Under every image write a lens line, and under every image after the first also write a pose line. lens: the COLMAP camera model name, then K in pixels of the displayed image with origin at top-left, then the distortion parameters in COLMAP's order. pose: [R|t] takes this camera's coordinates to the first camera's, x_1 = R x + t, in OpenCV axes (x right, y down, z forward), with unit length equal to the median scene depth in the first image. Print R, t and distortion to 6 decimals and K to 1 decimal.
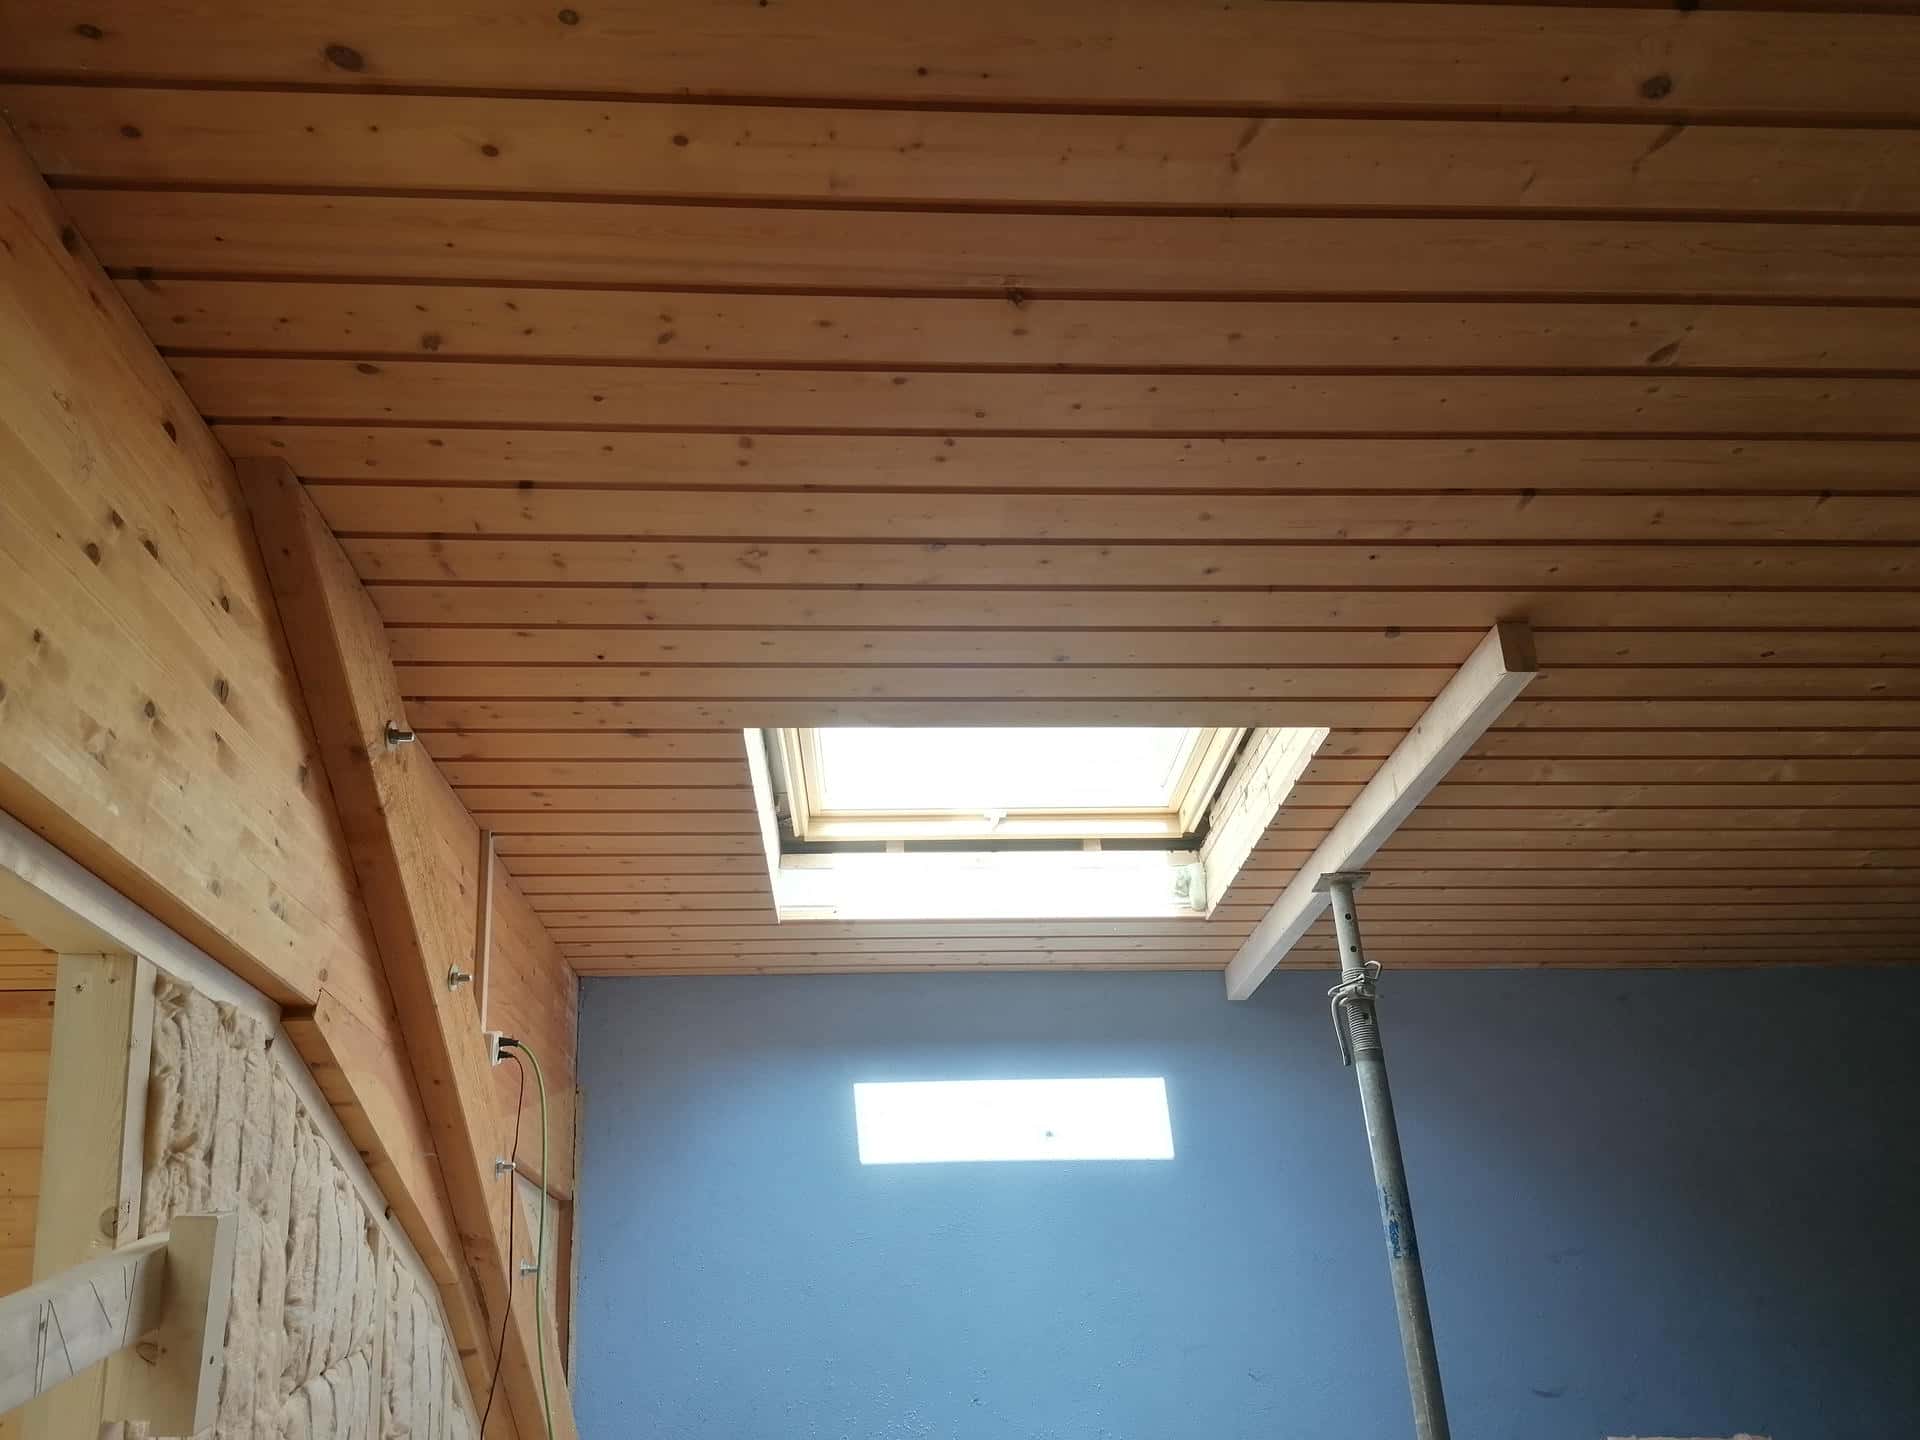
lens RADIAL K [[1431.3, 0, 963.3], [0, 1431.3, 720.4], [0, 0, 1]] dist [0.102078, -0.127962]
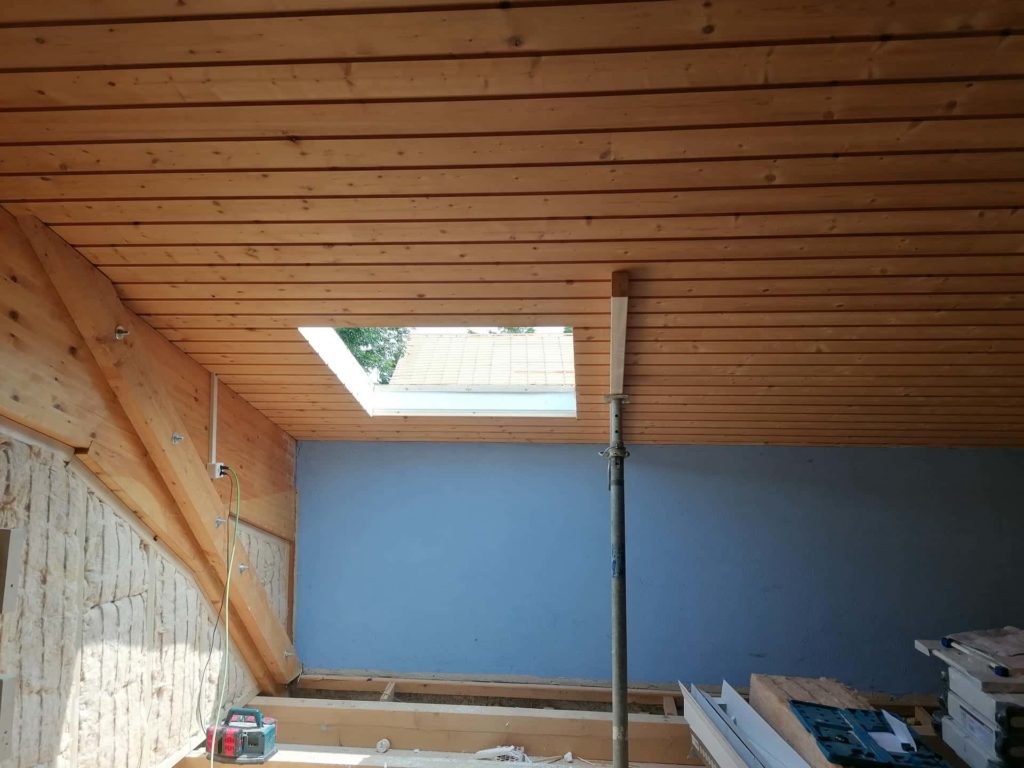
lens RADIAL K [[763.4, 0, 513.7], [0, 763.4, 384.2], [0, 0, 1]] dist [0.102078, -0.127962]
pose [[0.988804, 0.009549, -0.148915, 0.413466], [0.004808, 0.995393, 0.095753, -0.022743], [0.149144, -0.095397, 0.984203, -0.118525]]
